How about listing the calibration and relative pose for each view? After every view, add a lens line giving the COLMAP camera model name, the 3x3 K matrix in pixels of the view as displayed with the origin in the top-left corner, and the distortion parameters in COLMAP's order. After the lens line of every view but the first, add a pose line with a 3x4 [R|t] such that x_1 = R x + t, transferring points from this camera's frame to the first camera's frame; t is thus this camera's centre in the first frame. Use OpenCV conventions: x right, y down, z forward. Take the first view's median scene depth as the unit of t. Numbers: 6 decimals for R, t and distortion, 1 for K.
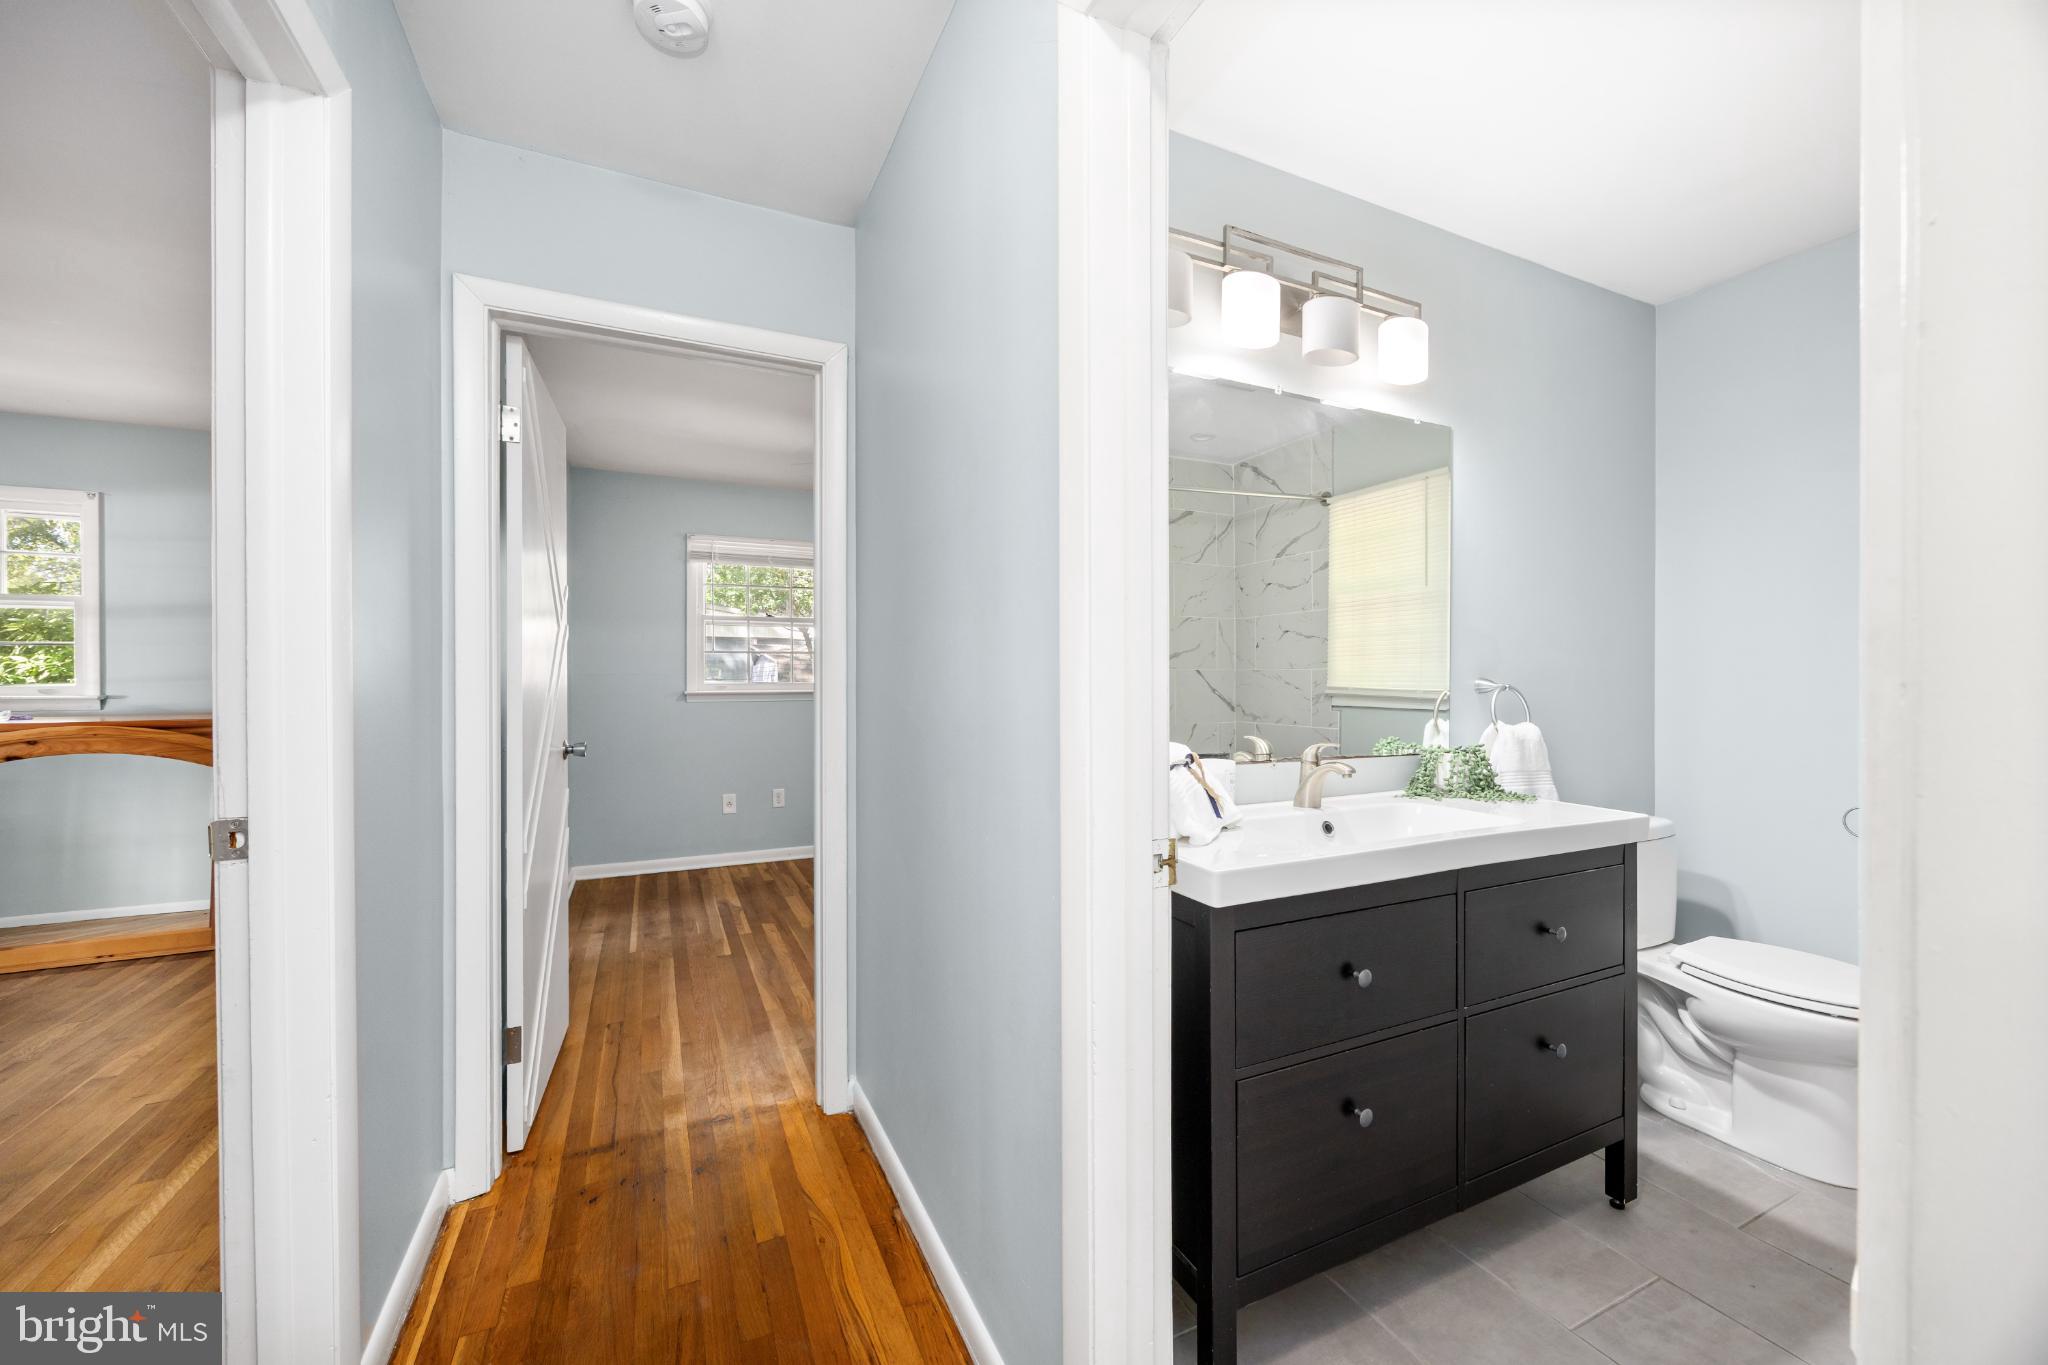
lens RADIAL K [[781.3, 0, 1024.0], [0, 781.3, 682.5], [0, 0, 1]] dist [0.000251, 0.000059]
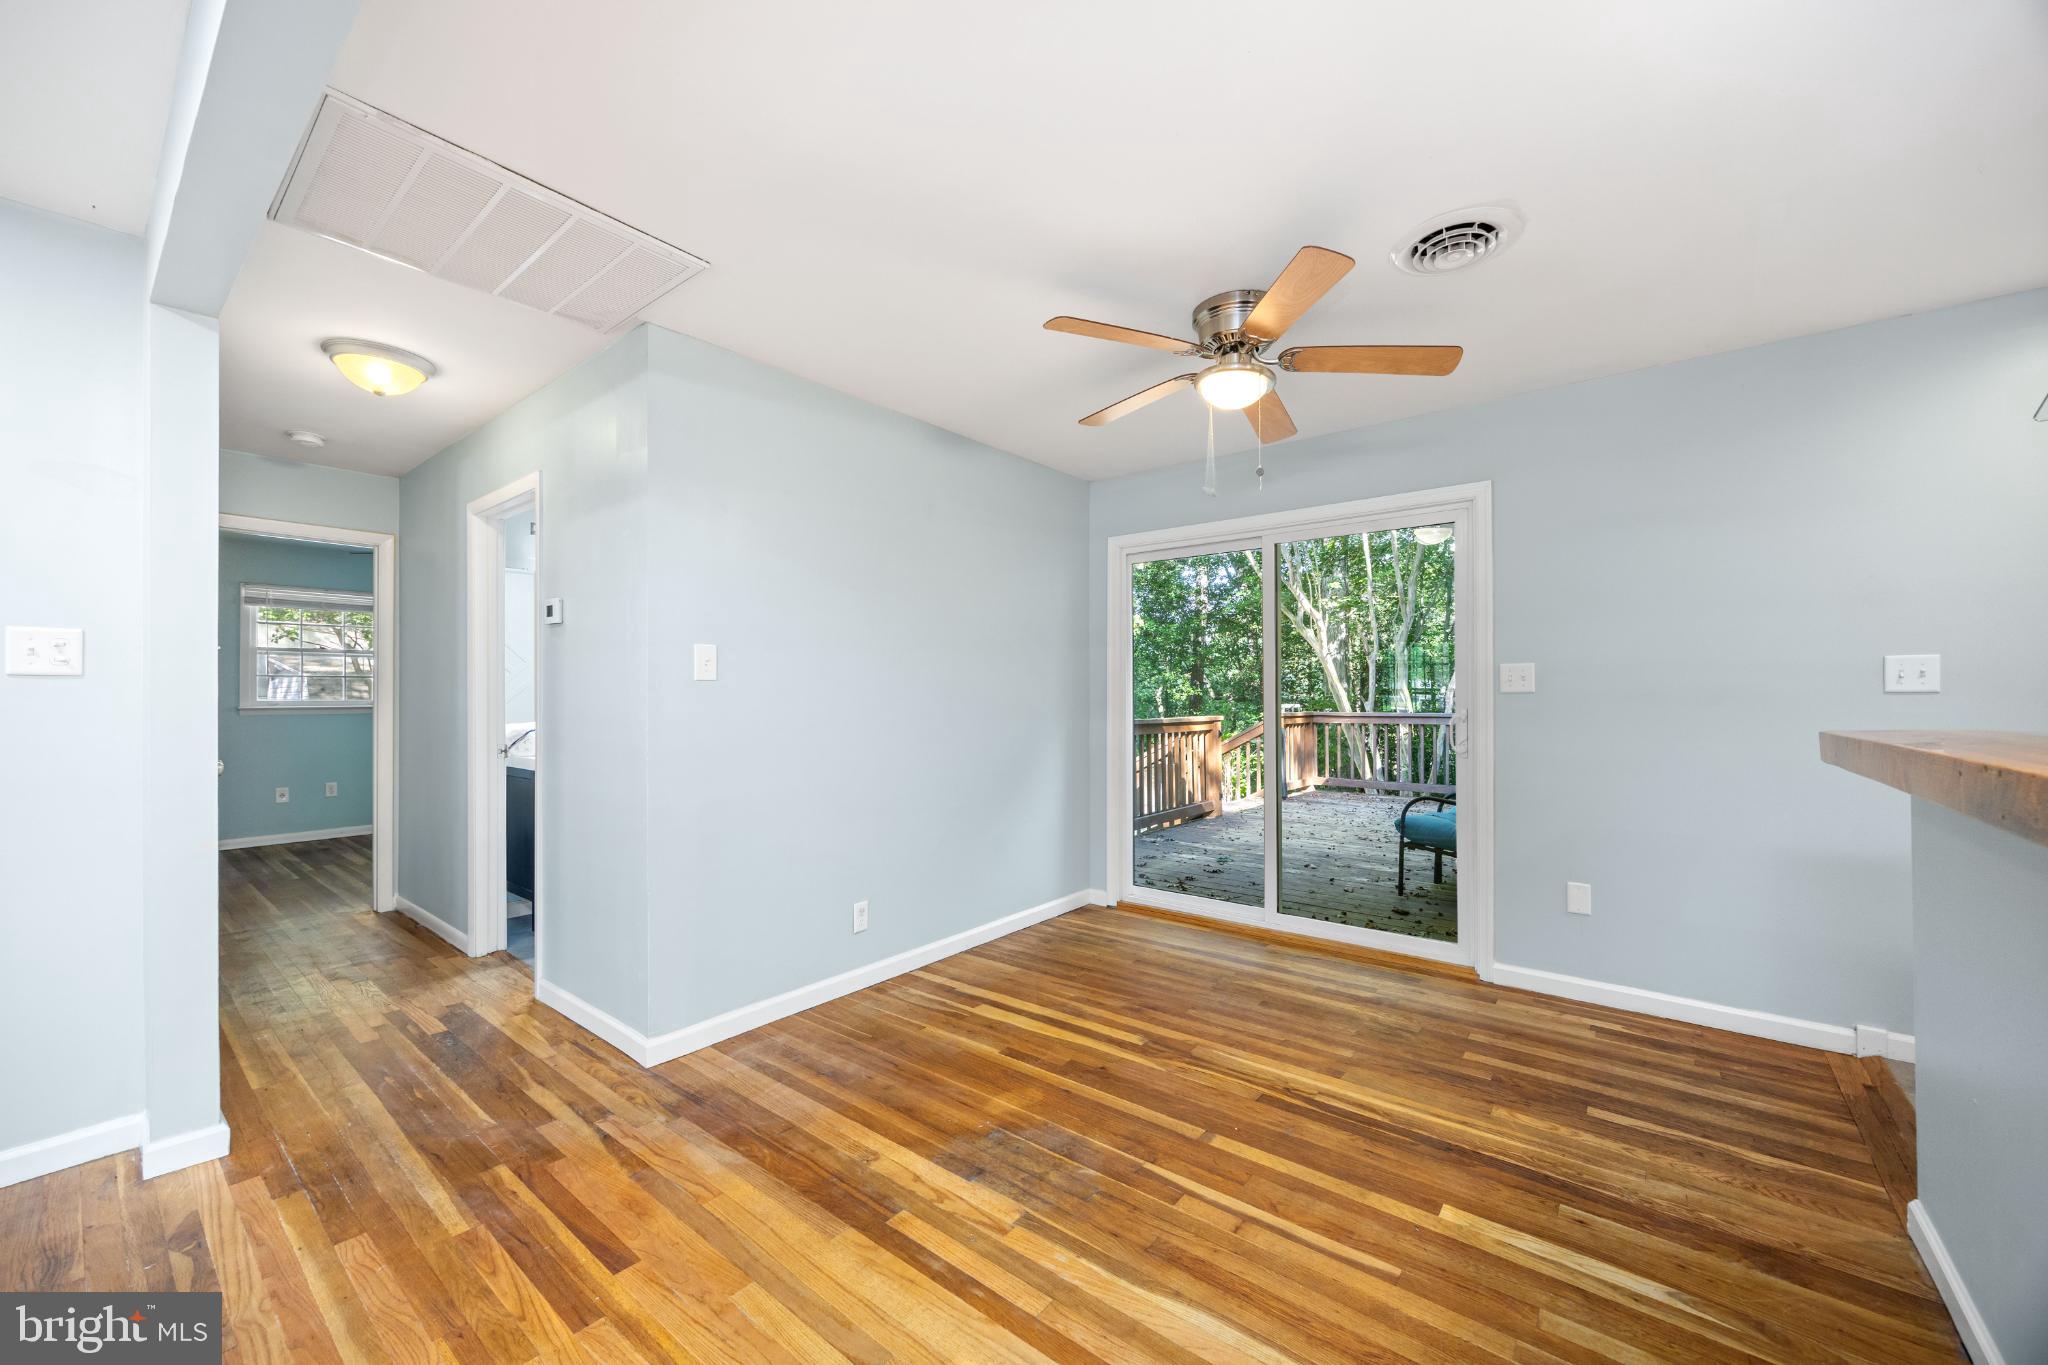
lens RADIAL K [[777.2, 0, 1022.6], [0, 777.2, 695.7], [0, 0, 1]] dist [-0.000150, -0.000007]
pose [[0.901795, 0.001671, 0.432162, 0.122178], [0.000070, 0.999992, -0.004012, -0.001487], [-0.432165, 0.003648, 0.901787, -0.497008]]
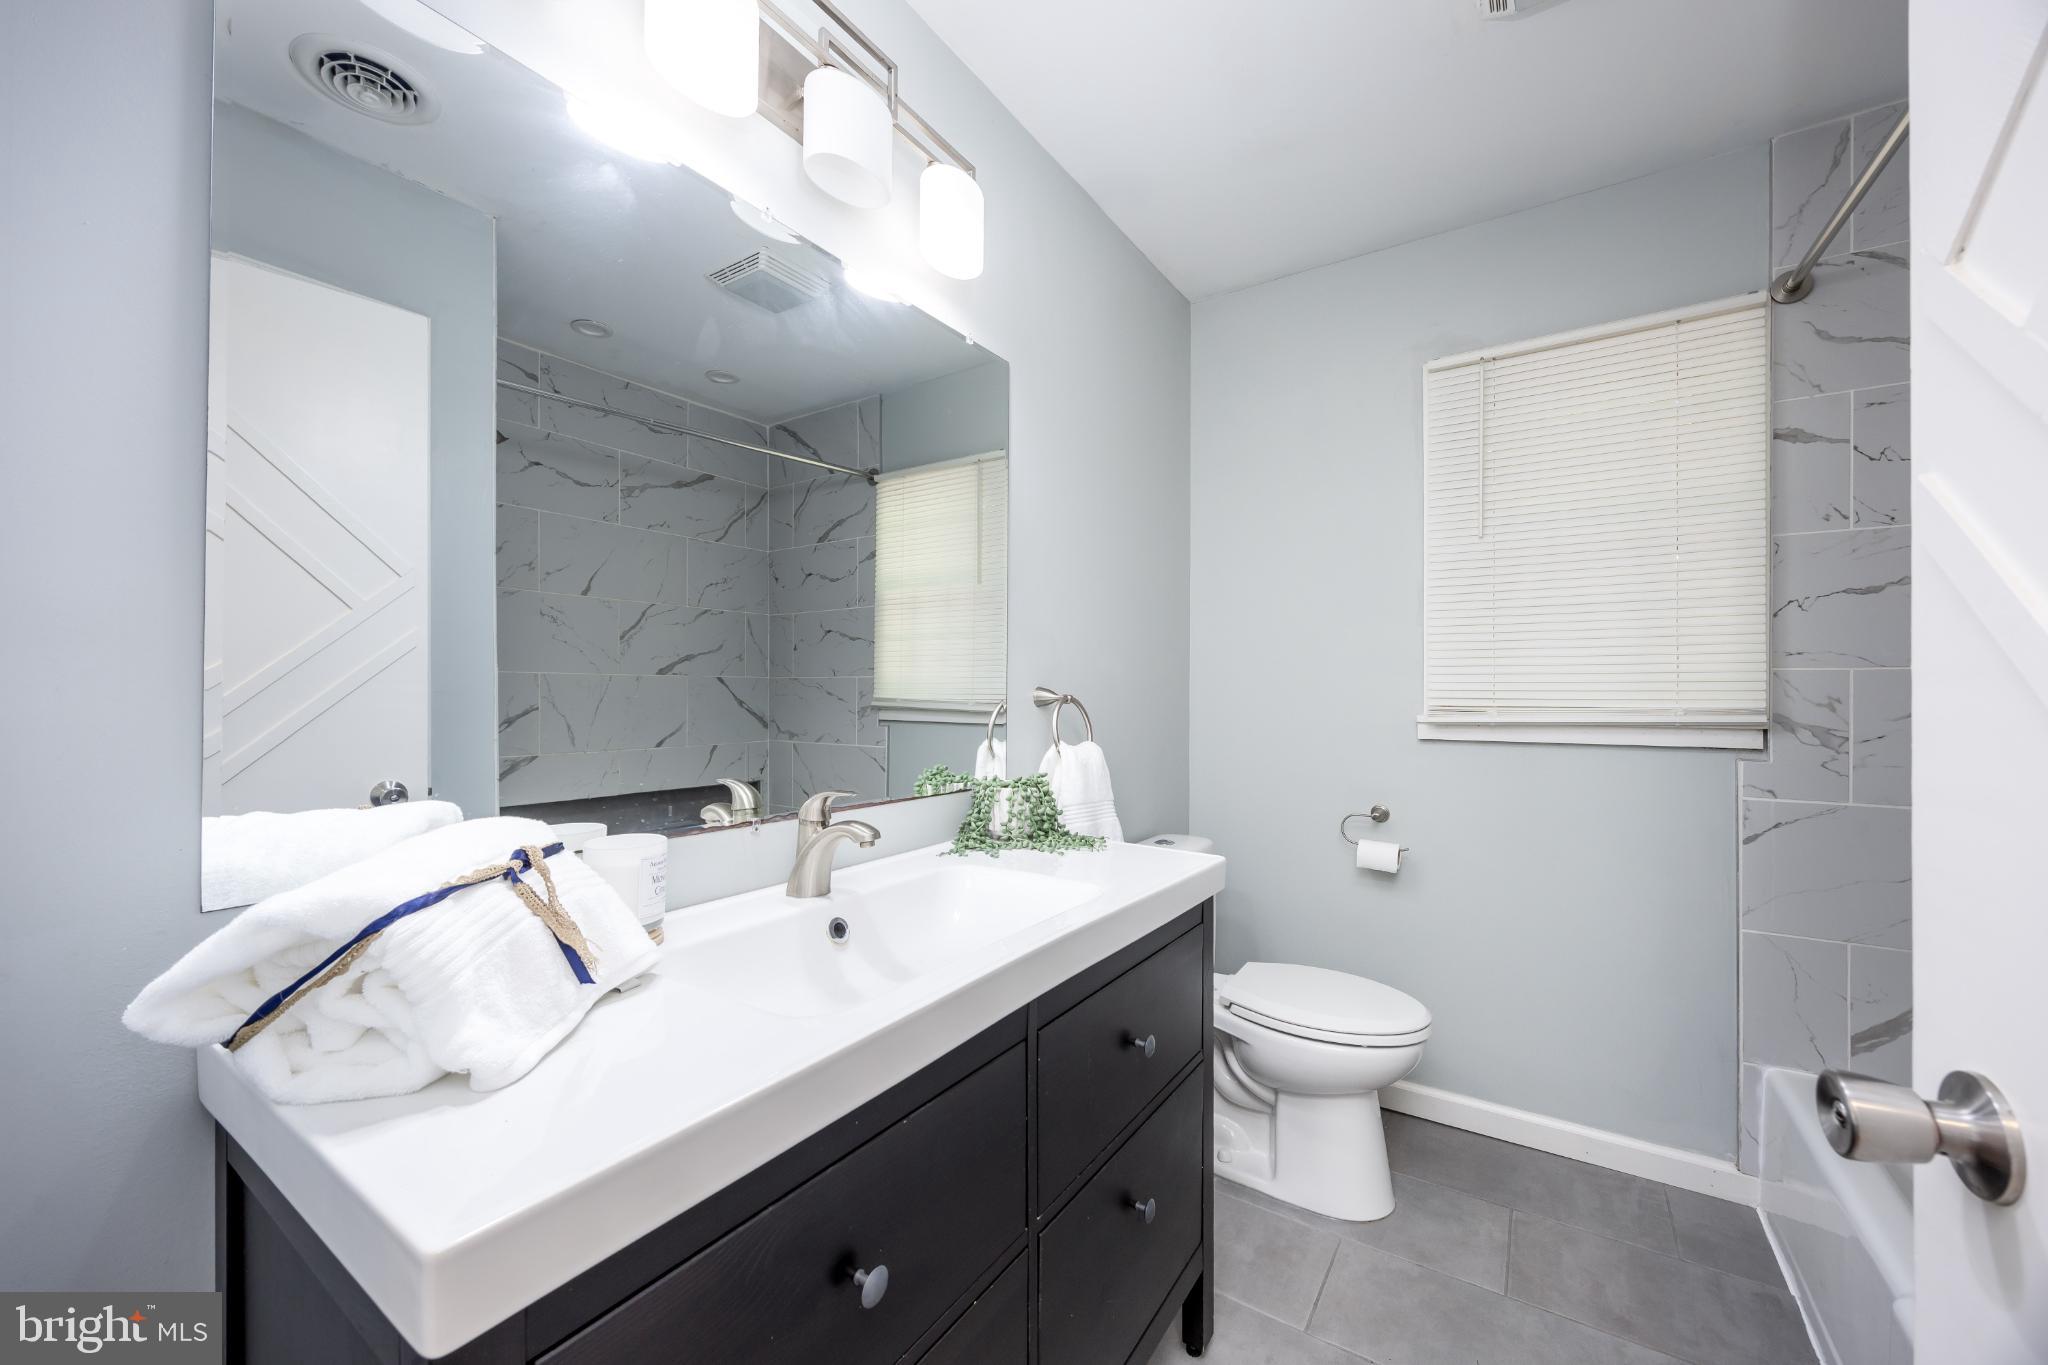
lens RADIAL K [[789.4, 0, 1021.6], [0, 789.4, 686.7], [0, 0, 1]] dist [0.001052, -0.000020]
pose [[0.861541, 0.004191, 0.507671, 0.172103], [-0.000318, 0.999970, -0.007715, -0.000264], [-0.507689, 0.006485, 0.861516, 0.341055]]
